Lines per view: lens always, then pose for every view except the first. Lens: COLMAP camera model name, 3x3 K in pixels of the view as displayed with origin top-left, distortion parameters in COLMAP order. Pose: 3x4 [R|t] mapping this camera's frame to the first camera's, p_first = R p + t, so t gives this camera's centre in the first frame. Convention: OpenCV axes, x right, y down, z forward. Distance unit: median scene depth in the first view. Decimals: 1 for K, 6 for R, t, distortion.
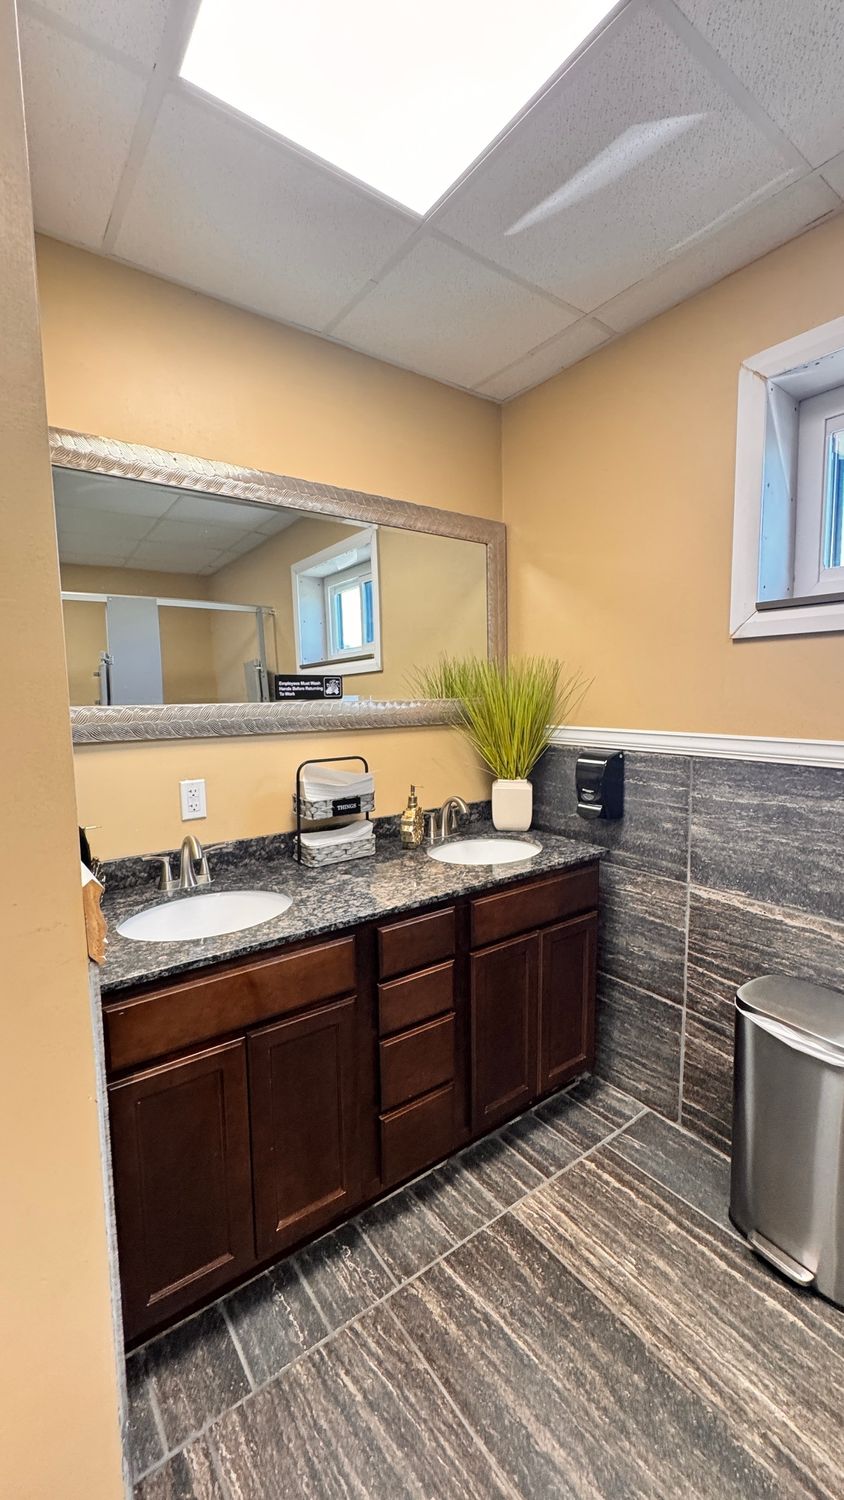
lens RADIAL K [[598.5, 0, 422.0], [0, 598.5, 750.0], [0, 0, 1]] dist [-0.000655, 0.000523]
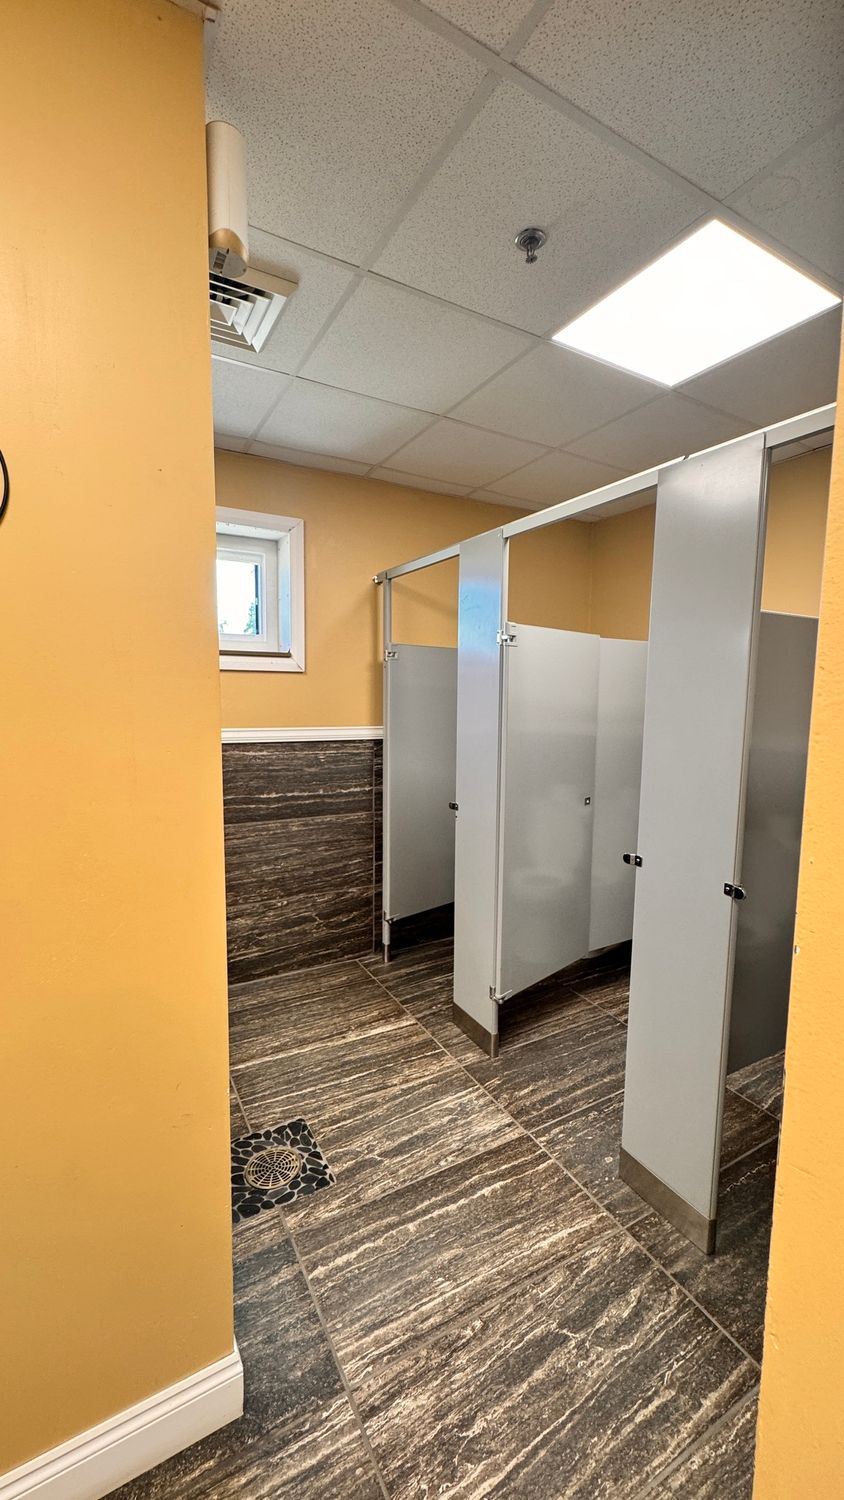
lens RADIAL K [[598.5, 0, 422.0], [0, 598.5, 750.0], [0, 0, 1]] dist [-0.000655, 0.000523]
pose [[0.128887, -0.083902, 0.988104, -0.546010], [0.079574, 0.994076, 0.074030, -0.102083], [-0.988462, 0.069085, 0.134800, 0.800790]]
